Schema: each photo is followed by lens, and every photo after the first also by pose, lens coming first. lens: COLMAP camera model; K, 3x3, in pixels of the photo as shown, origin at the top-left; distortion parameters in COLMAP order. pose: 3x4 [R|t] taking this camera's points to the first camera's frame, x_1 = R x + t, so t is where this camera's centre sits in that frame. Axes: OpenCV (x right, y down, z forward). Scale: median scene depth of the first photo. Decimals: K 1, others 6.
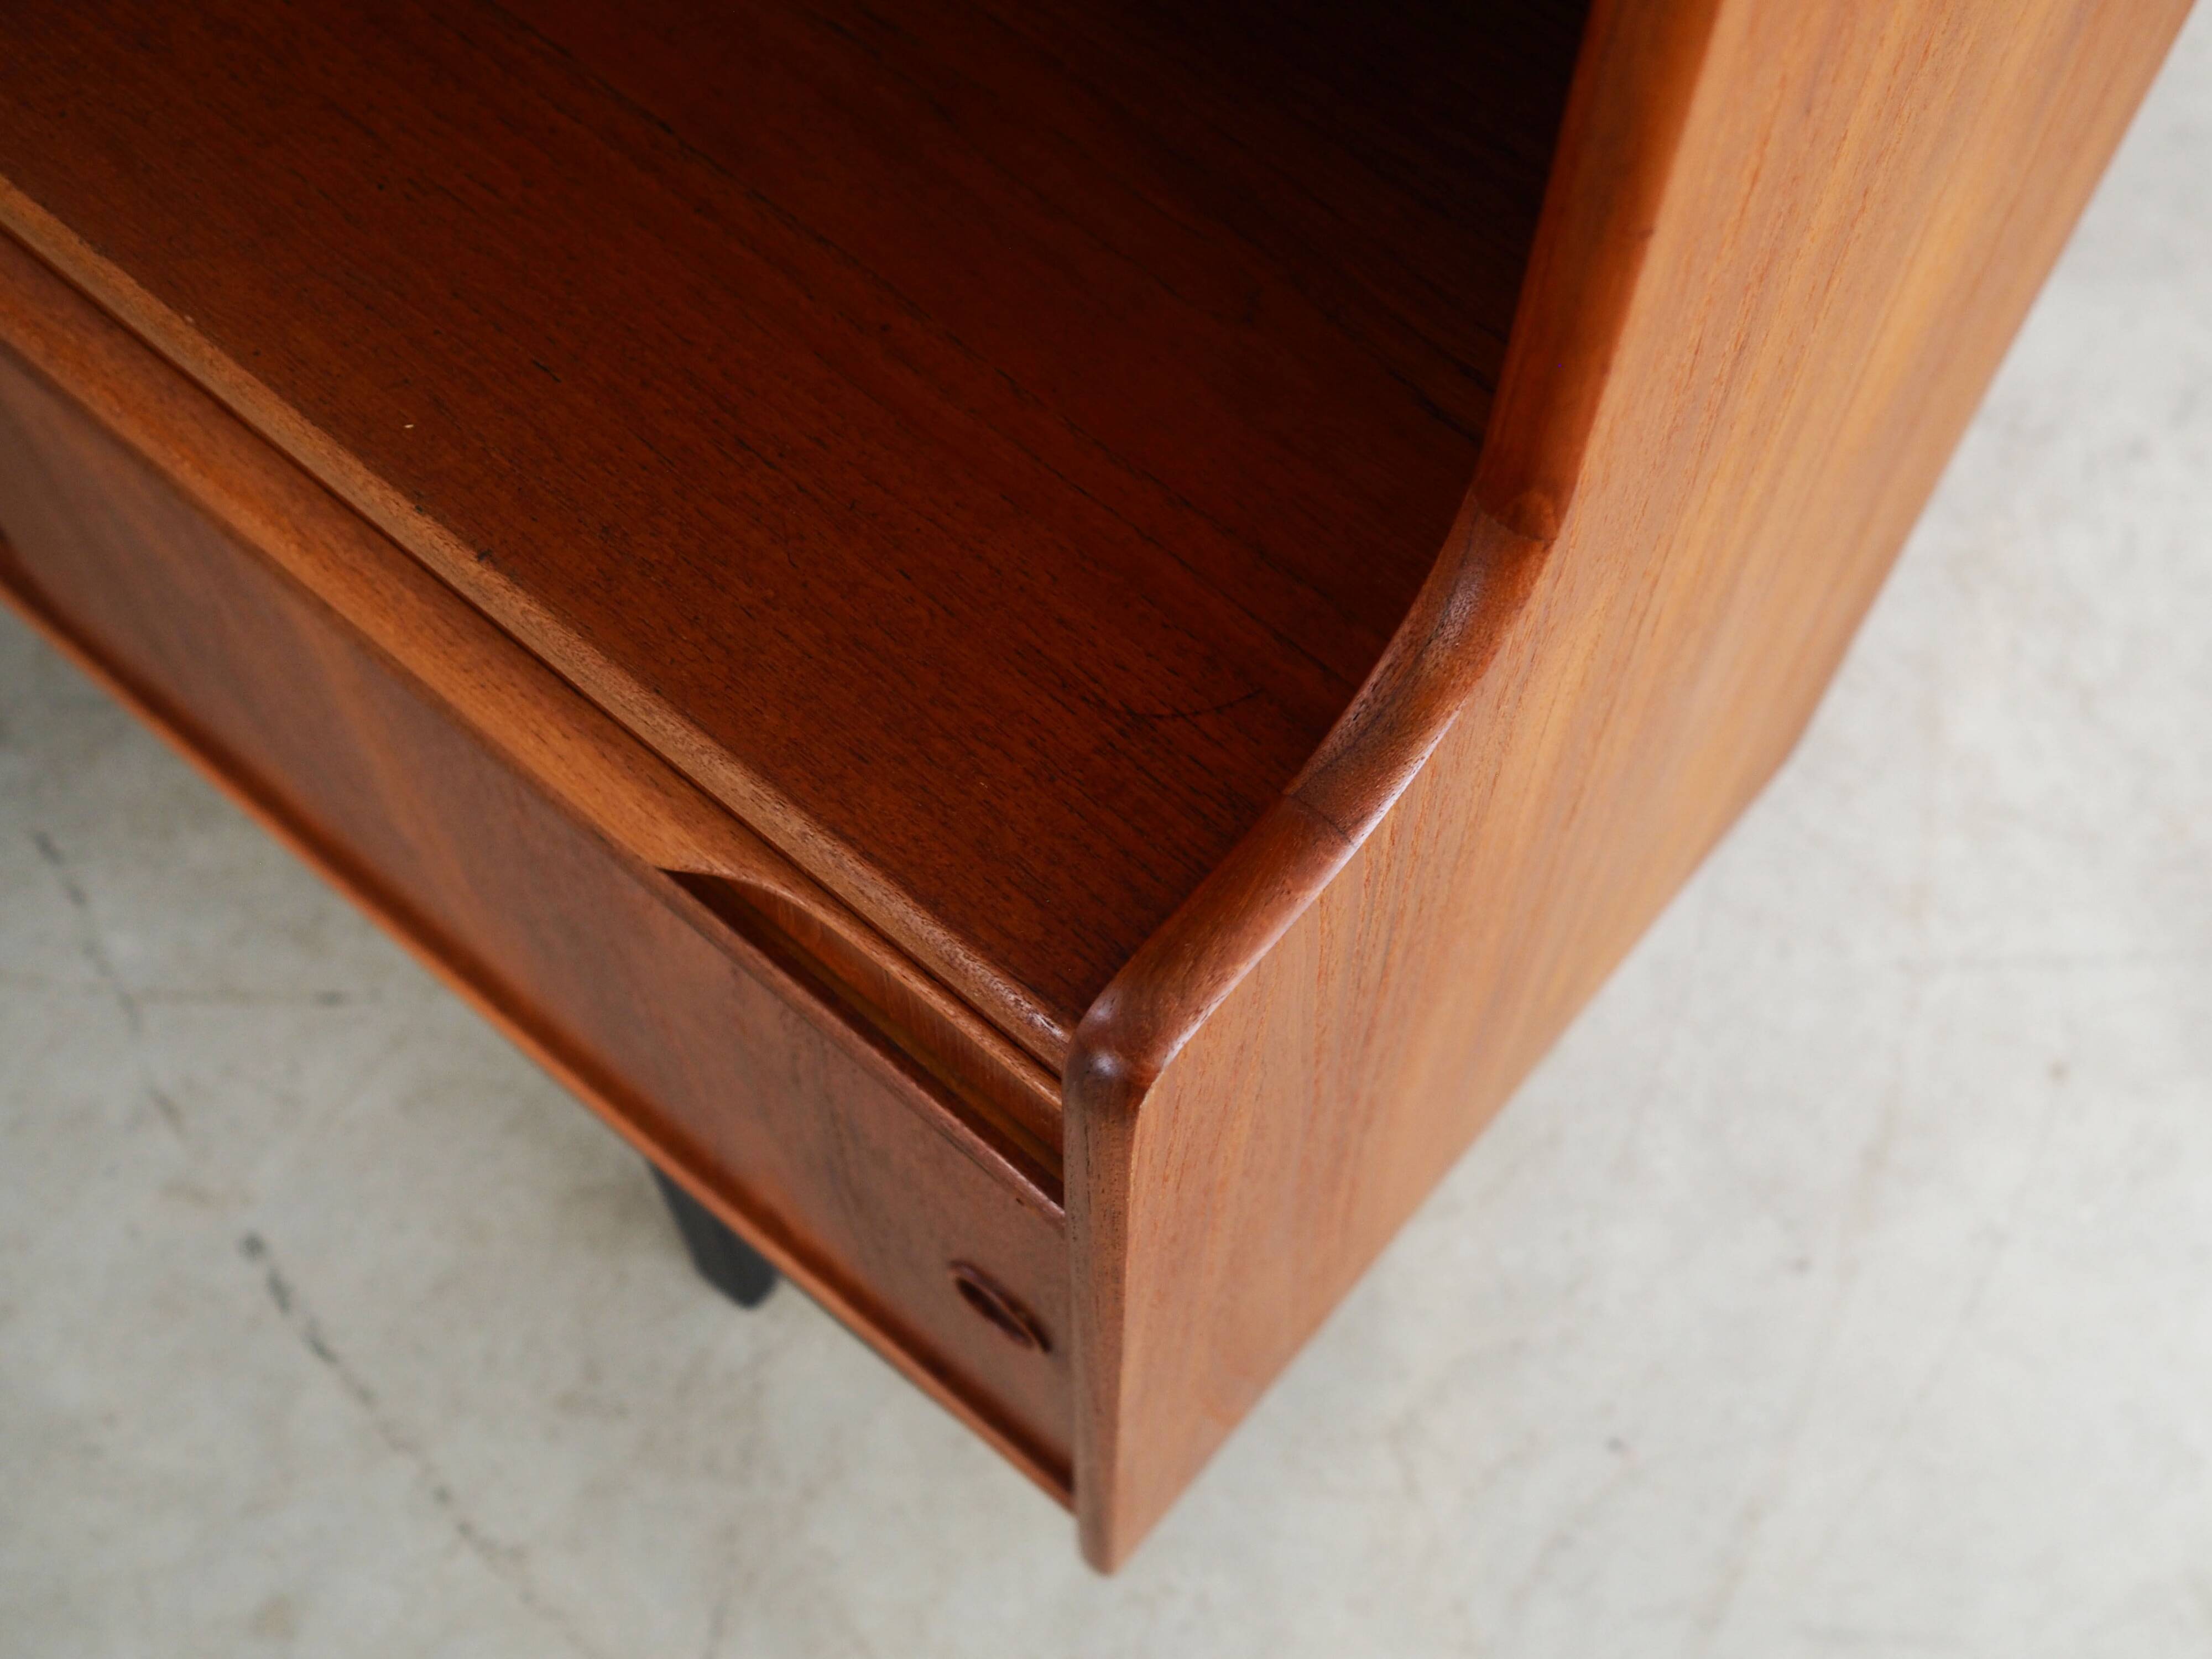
lens RADIAL K [[2552.6, 0, 1106.0], [0, 2552.6, 829.5], [0, 0, 1]] dist [-0.016087, -0.008918]
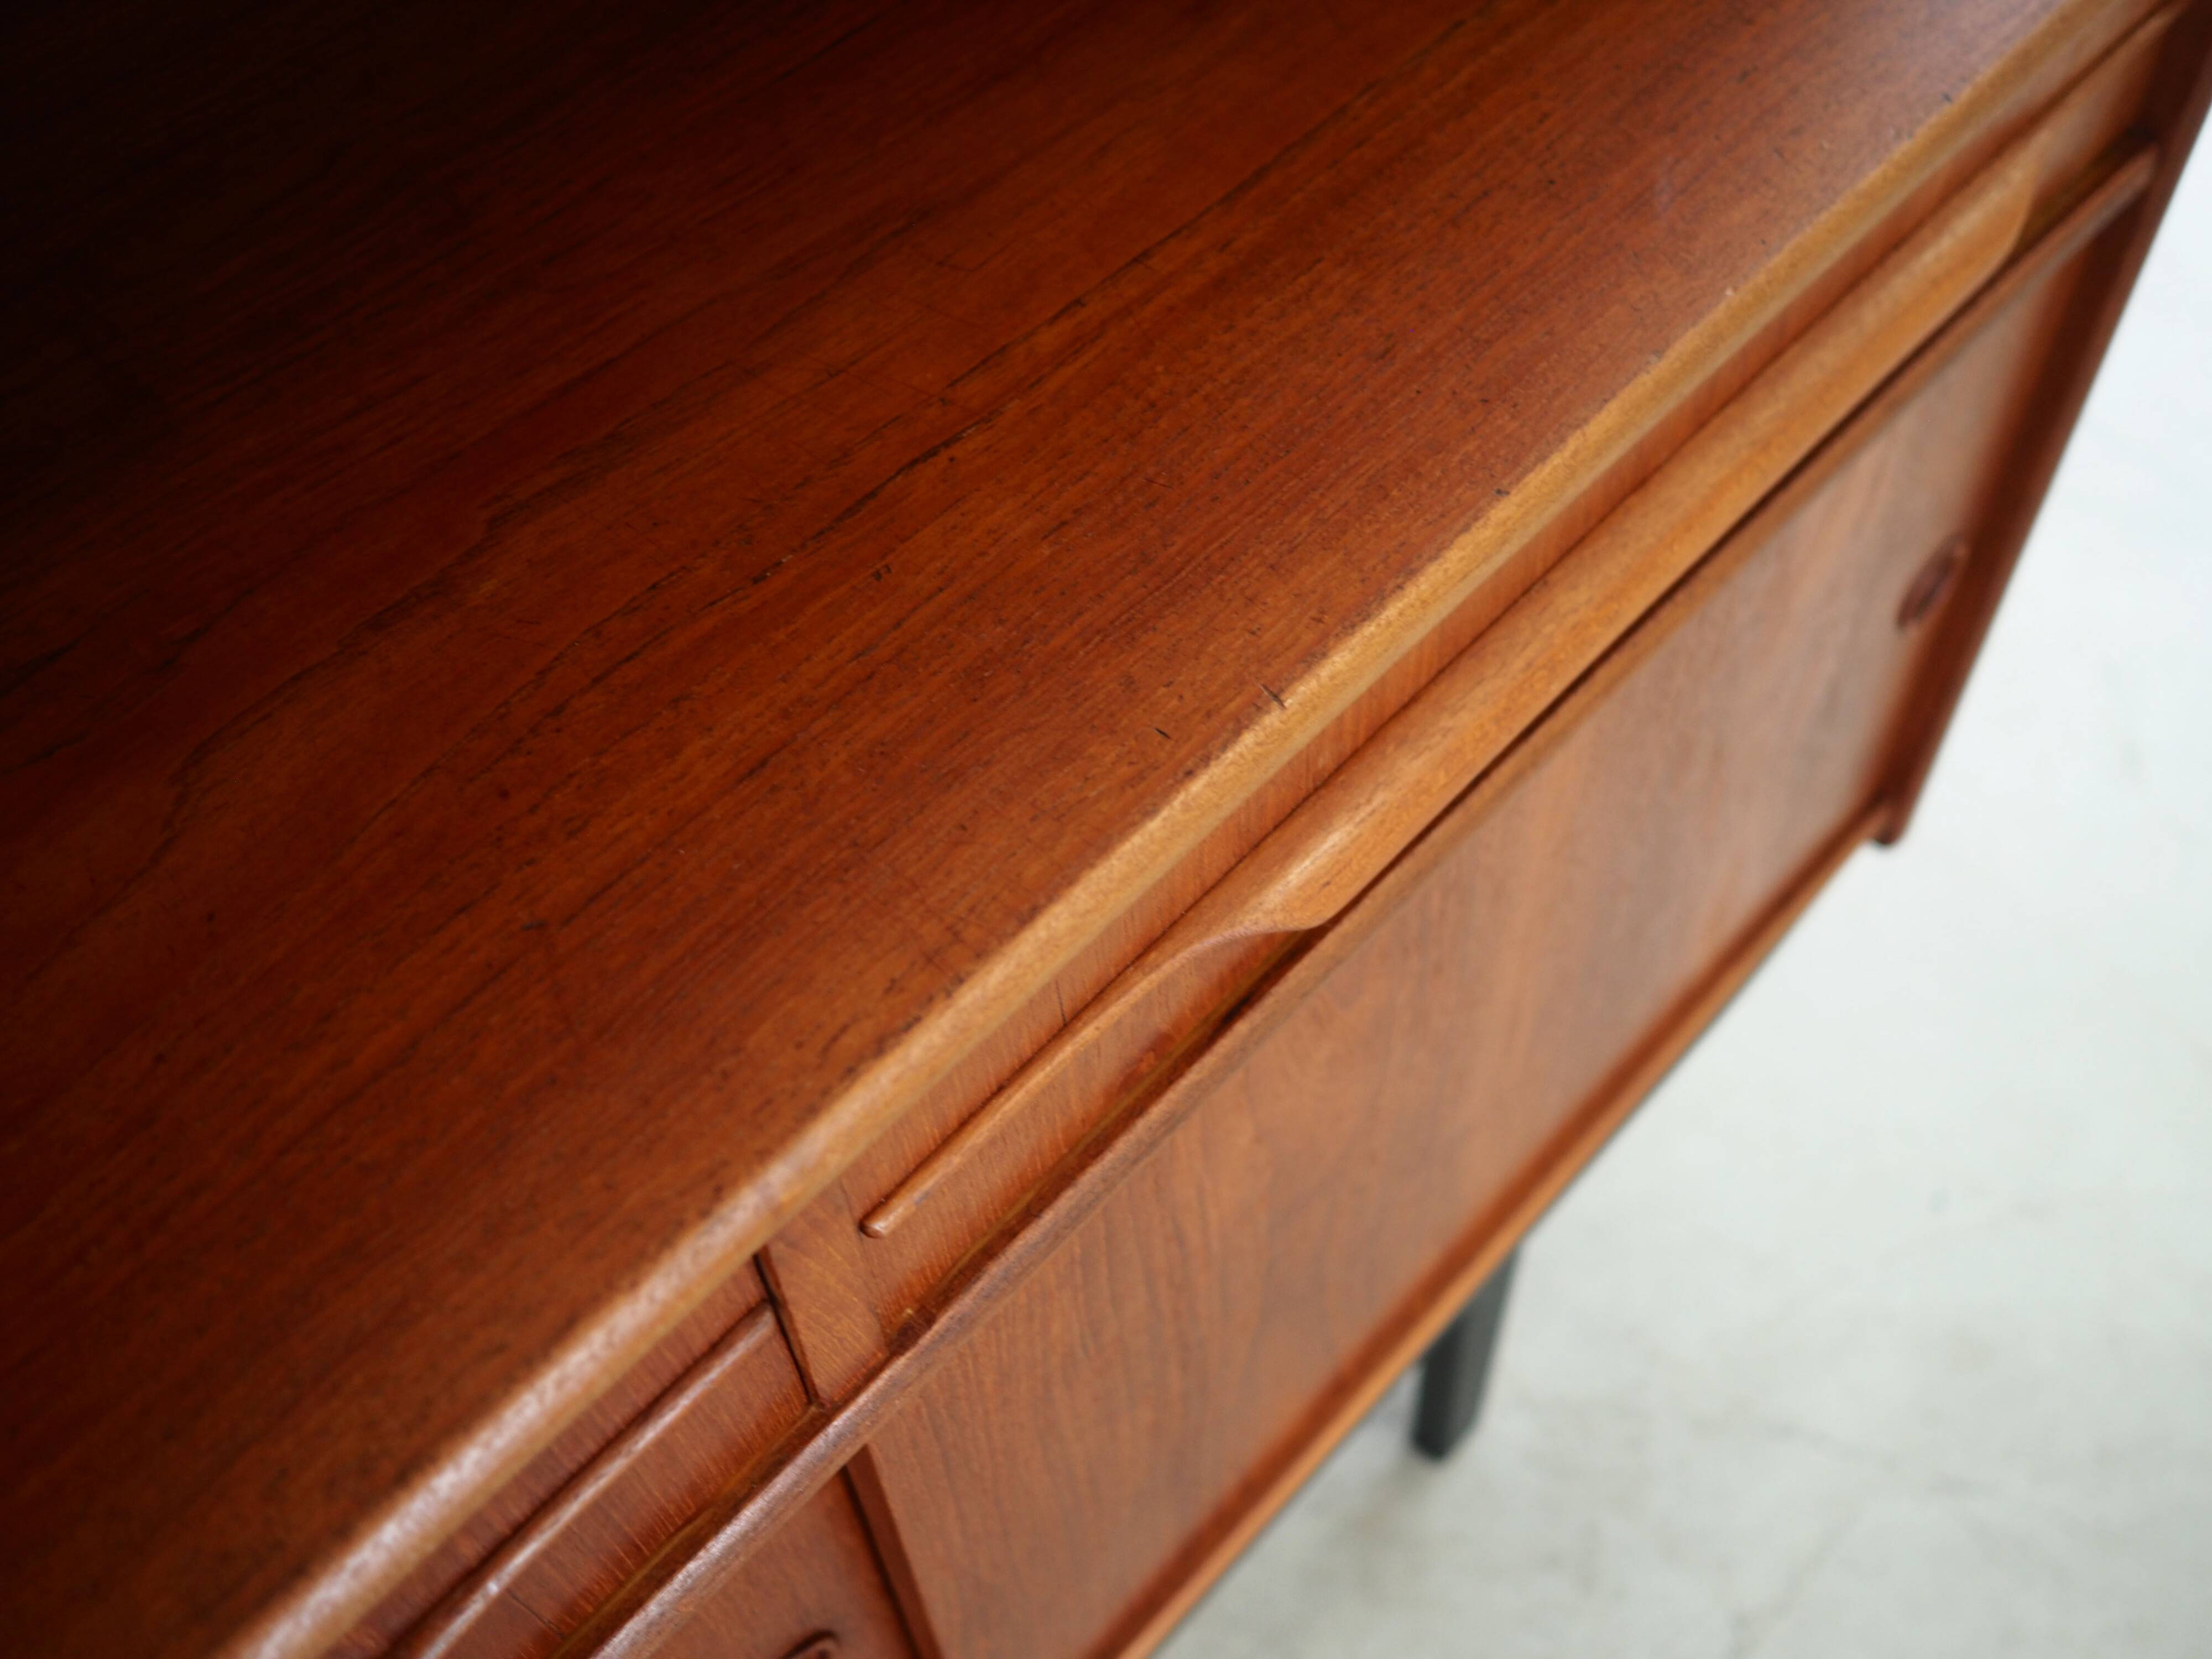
lens RADIAL K [[2552.6, 0, 1106.0], [0, 2552.6, 829.5], [0, 0, 1]] dist [-0.016087, -0.008918]
pose [[0.057563, -0.829936, 0.554880, -1.074603], [0.910337, 0.271806, 0.312104, -0.660354], [-0.409846, 0.487162, 0.771167, 0.394474]]
